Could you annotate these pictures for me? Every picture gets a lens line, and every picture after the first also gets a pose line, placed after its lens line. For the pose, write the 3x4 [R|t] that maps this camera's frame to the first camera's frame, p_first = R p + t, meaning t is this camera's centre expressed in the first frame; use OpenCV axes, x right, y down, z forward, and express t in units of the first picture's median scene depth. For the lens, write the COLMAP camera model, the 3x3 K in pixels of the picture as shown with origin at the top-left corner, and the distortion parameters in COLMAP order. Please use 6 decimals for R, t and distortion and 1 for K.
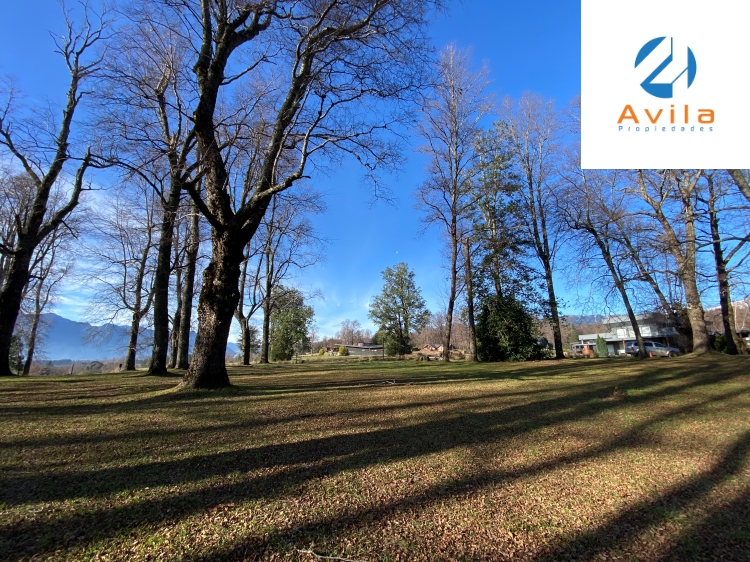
lens RADIAL K [[299.1, 0, 370.6], [0, 299.1, 280.2], [0, 0, 1]] dist [0.008486, -0.015885]
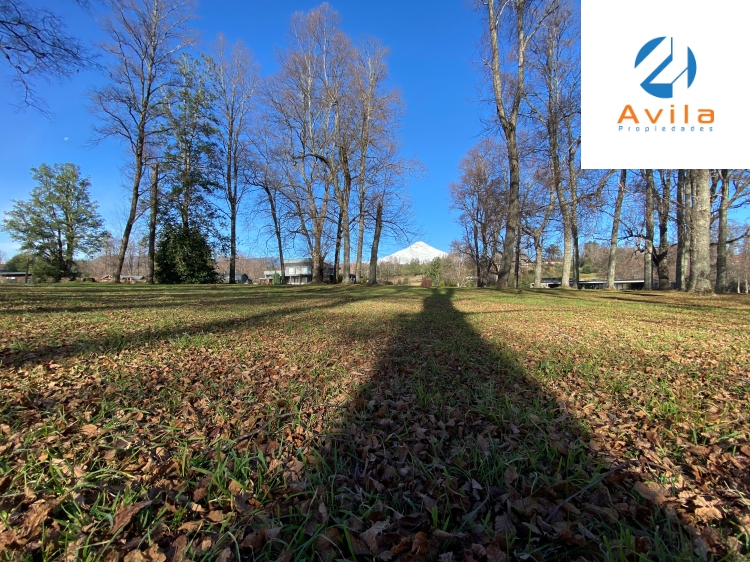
lens RADIAL K [[299.1, 0, 364.8], [0, 299.1, 279.5], [0, 0, 1]] dist [0.008486, -0.015885]
pose [[0.627003, 0.033559, 0.778294, -0.000725], [-0.195603, 0.973847, 0.115589, -0.013851], [-0.754060, -0.224711, 0.617169, -0.190210]]
